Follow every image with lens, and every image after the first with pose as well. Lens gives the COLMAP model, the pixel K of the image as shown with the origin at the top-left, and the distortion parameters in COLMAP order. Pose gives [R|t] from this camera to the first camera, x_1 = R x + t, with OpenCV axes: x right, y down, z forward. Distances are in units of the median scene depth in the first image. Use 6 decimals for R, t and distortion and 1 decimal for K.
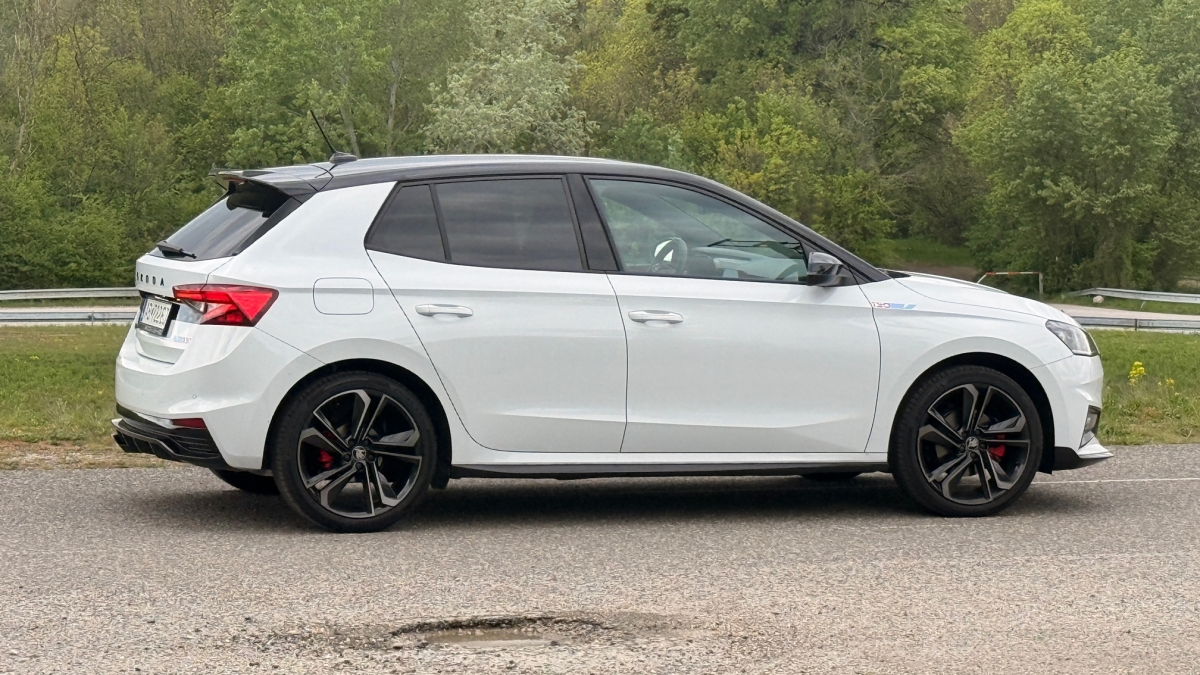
lens RADIAL K [[3395.6, 0, 605.7], [0, 3395.6, 334.5], [0, 0, 1]] dist [0.170534, 0.000000]
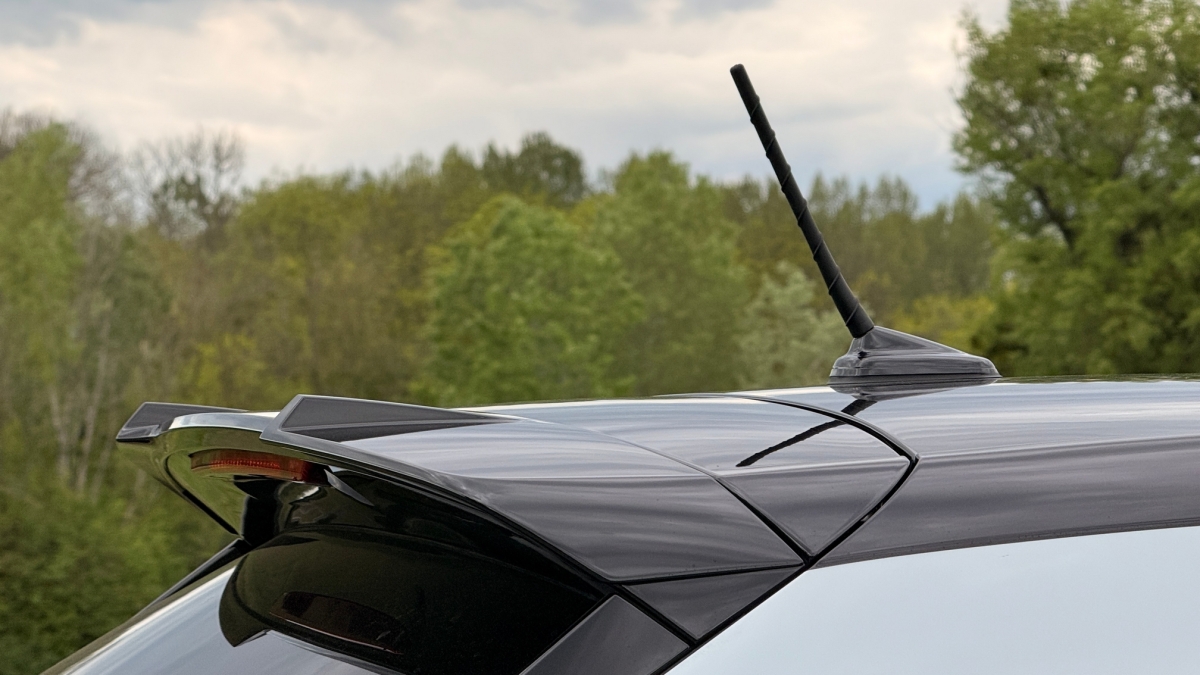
lens RADIAL K [[4257.8, 0, 599.8], [0, 4257.8, 336.8], [0, 0, 1]] dist [0.214716, 0.000000]
pose [[0.996732, 0.042067, -0.068965, -0.079125], [-0.048598, 0.994200, -0.095945, -0.032835], [0.064529, 0.098983, 0.992995, 0.801246]]
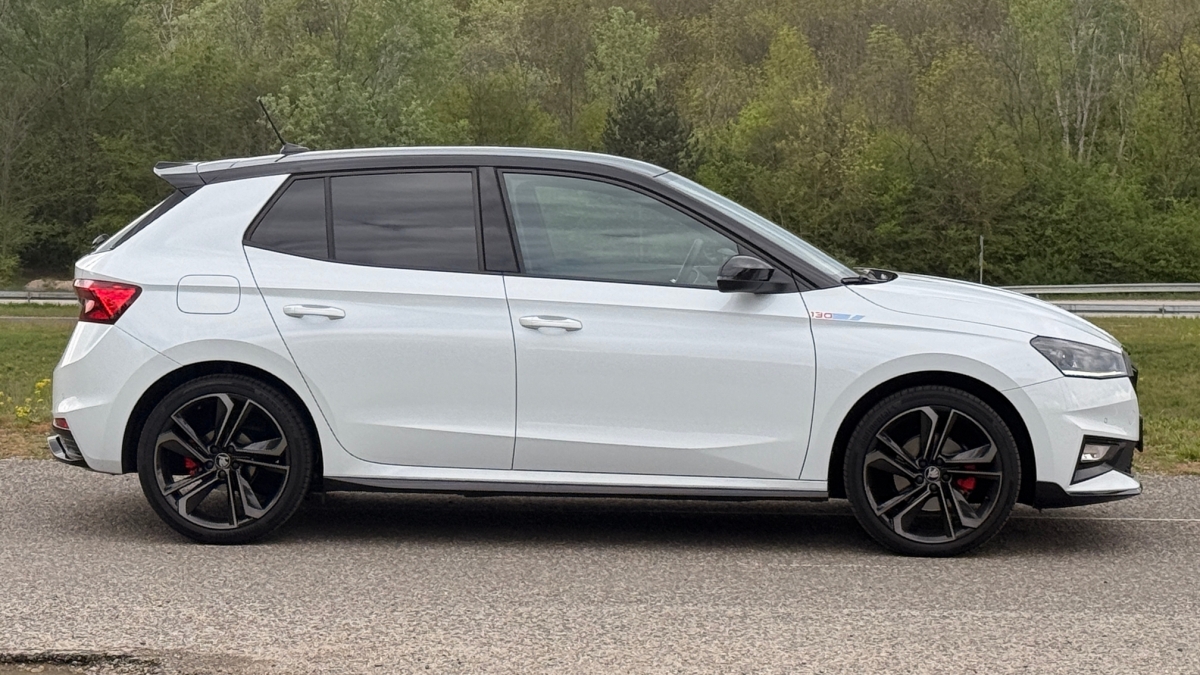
lens RADIAL K [[3013.3, 0, 591.2], [0, 3013.3, 335.3], [0, 0, 1]] dist [0.185438, 0.000000]
pose [[0.932130, 0.022307, -0.361435, 0.314591], [-0.020837, 0.999751, 0.007964, -0.008499], [0.361523, 0.000108, 0.932363, 0.242882]]
